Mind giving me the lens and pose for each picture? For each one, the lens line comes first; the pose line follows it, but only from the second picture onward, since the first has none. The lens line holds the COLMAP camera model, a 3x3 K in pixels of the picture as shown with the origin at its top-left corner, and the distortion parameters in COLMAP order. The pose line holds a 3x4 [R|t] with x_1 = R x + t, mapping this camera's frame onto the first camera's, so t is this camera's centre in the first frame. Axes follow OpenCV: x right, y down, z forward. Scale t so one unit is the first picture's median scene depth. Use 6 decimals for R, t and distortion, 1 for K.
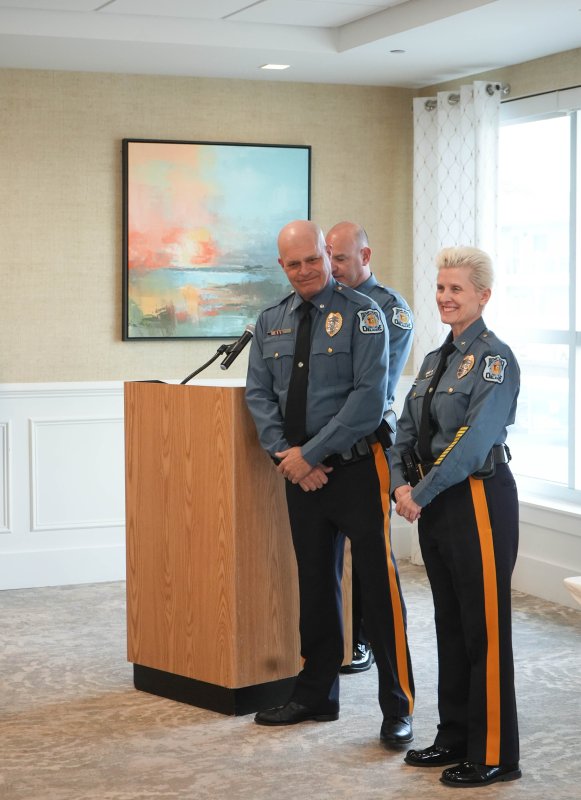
lens RADIAL K [[1673.7, 0, 244.2], [0, 1673.7, 308.8], [0, 0, 1]] dist [0.017873, 0.464338]
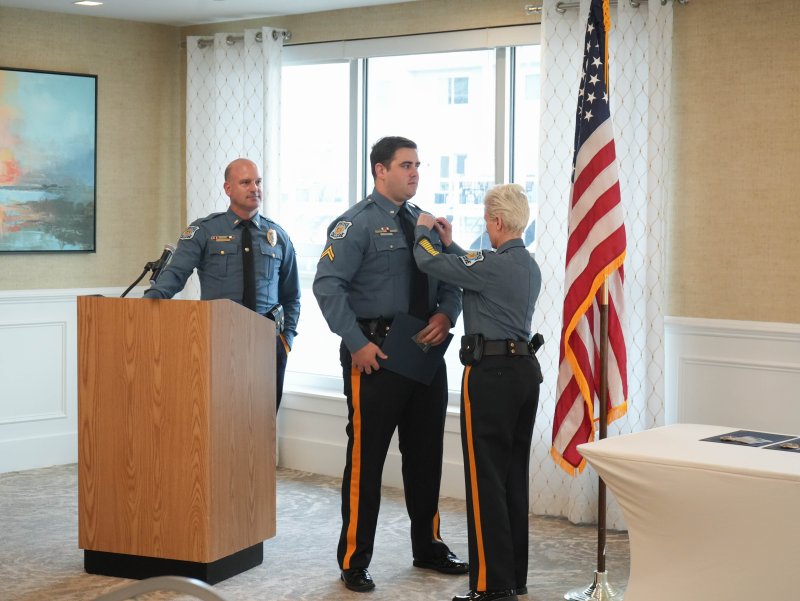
lens RADIAL K [[1607.2, 0, 400.1], [0, 1607.2, 216.9], [0, 0, 1]] dist [-0.059266, 0.367661]
pose [[0.912780, 0.007058, 0.408392, -0.213307], [-0.008210, 0.999966, 0.001068, -0.008028], [-0.408370, -0.004328, 0.912806, -0.035441]]
